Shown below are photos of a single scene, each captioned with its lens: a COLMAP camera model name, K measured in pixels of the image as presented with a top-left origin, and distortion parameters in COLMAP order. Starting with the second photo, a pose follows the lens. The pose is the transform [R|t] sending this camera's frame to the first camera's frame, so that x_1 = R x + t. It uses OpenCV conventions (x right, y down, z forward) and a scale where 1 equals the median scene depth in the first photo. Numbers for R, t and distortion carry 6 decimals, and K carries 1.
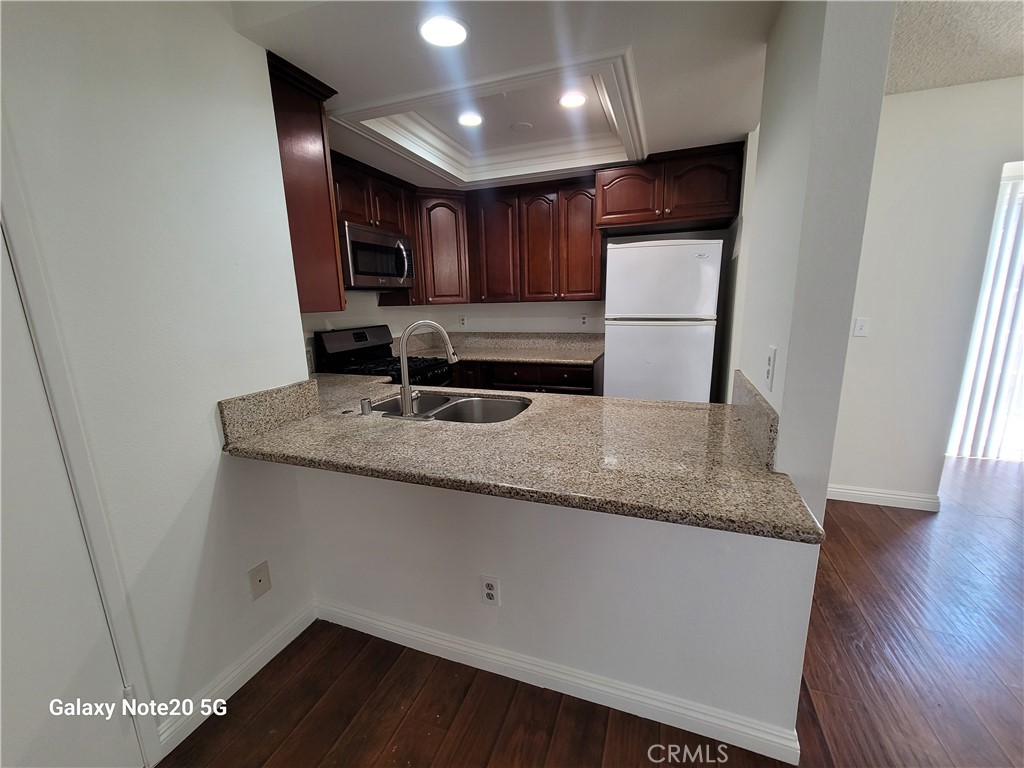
lens RADIAL K [[417.2, 0, 512.9], [0, 417.2, 383.8], [0, 0, 1]] dist [0.000237, 0.000061]
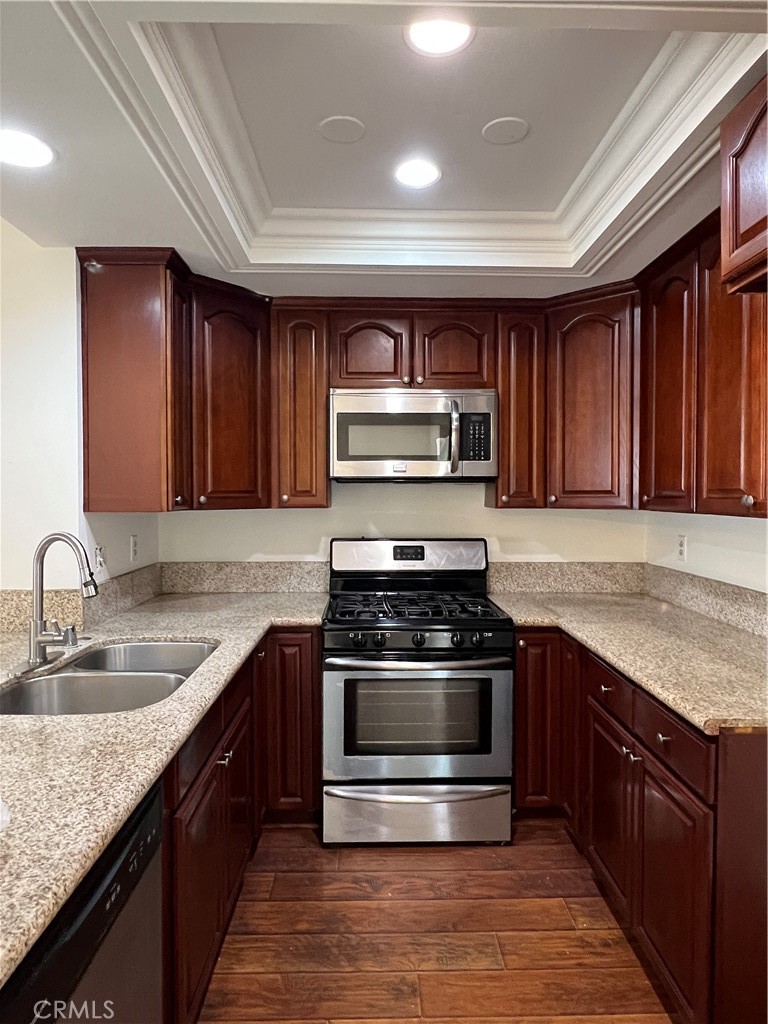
lens RADIAL K [[626.0, 0, 387.0], [0, 626.0, 505.8], [0, 0, 1]] dist [-0.004487, -0.000378]
pose [[0.384928, 0.041337, -0.922021, 0.510891], [-0.199808, 0.979038, -0.039523, -0.140087], [0.901059, 0.199441, 0.385118, 0.595381]]
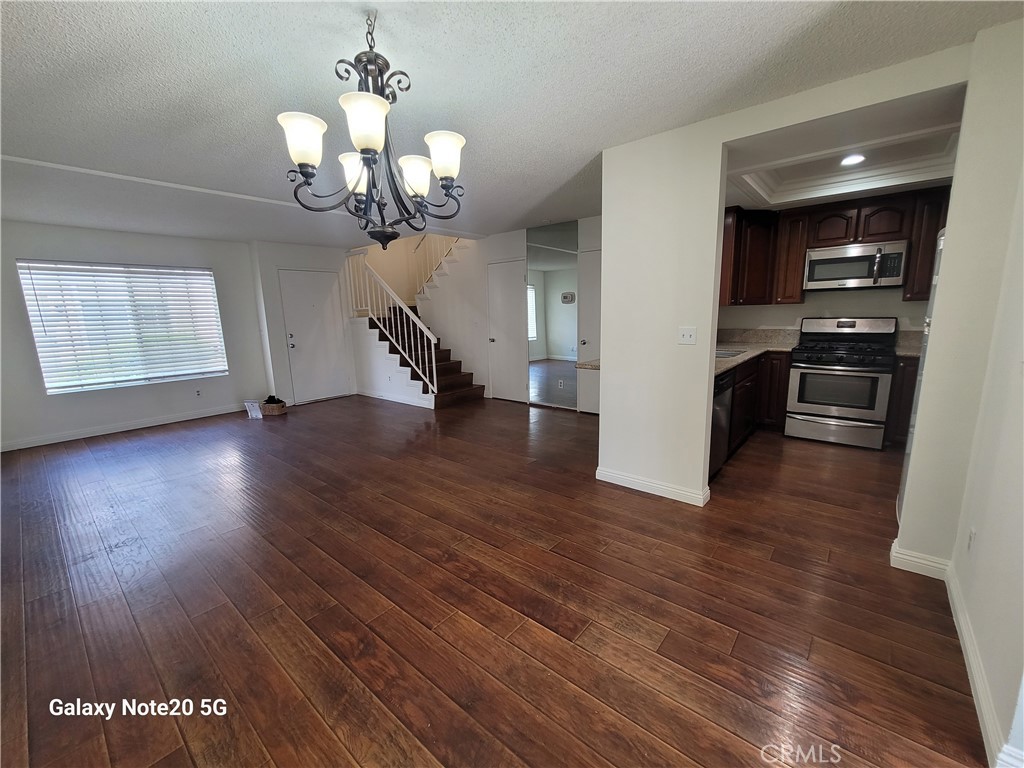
lens RADIAL K [[417.2, 0, 515.3], [0, 417.2, 384.6], [0, 0, 1]] dist [0.000237, 0.000061]
pose [[-0.322778, 0.192116, -0.926772, 1.252382], [-0.164427, 0.952911, 0.254801, -0.097719], [0.932083, 0.234631, -0.275990, 0.437434]]
